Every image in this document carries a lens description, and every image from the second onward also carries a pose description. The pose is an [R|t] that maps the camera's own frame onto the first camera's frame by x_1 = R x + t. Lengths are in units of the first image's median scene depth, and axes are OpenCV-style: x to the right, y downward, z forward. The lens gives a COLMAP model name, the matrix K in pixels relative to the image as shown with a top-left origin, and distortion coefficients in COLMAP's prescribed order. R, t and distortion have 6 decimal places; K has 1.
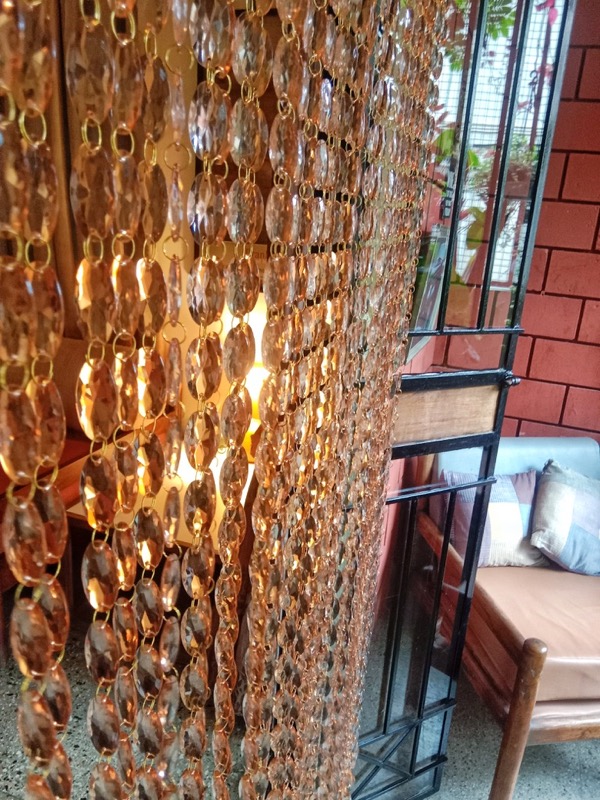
lens RADIAL K [[648.5, 0, 302.1], [0, 648.5, 402.7], [0, 0, 1]] dist [-0.007753, -0.001780]
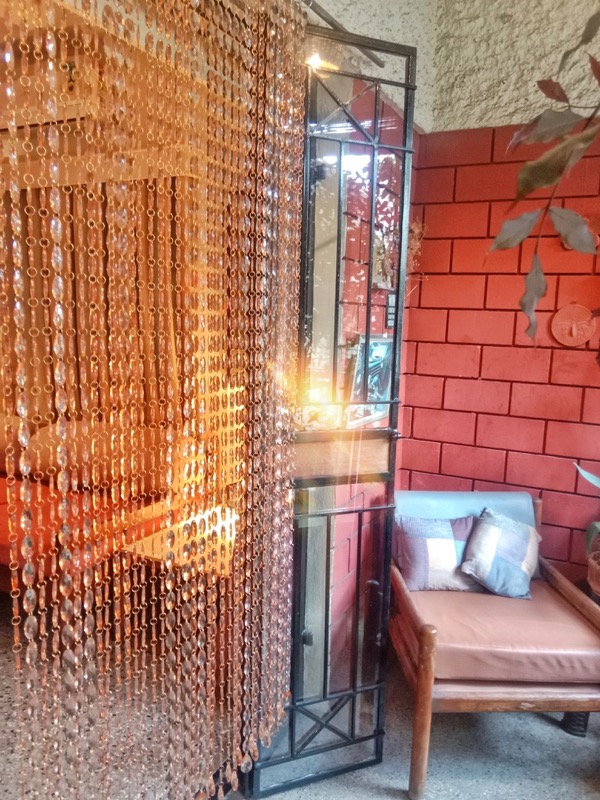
lens RADIAL K [[648.5, 0, 304.9], [0, 648.5, 401.0], [0, 0, 1]] dist [-0.007753, -0.001780]
pose [[0.988273, -0.036876, -0.148177, 0.294437], [0.012046, 0.986205, -0.165089, 0.111776], [0.152220, 0.161368, 0.975084, -0.411597]]
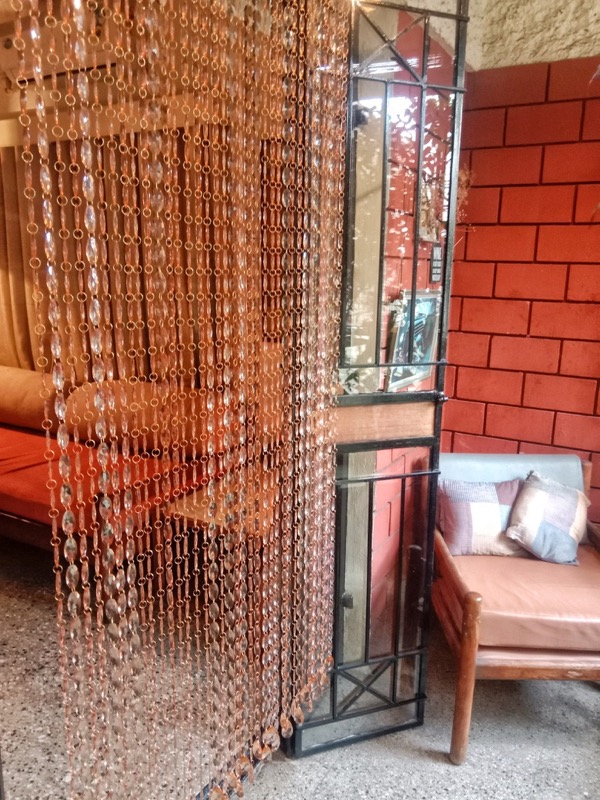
lens RADIAL K [[648.5, 0, 300.6], [0, 648.5, 404.0], [0, 0, 1]] dist [-0.007753, -0.001780]
pose [[0.978256, -0.024750, -0.205918, 0.270279], [0.006436, 0.995999, -0.089133, 0.087791], [0.207300, 0.085869, 0.974502, -0.372698]]
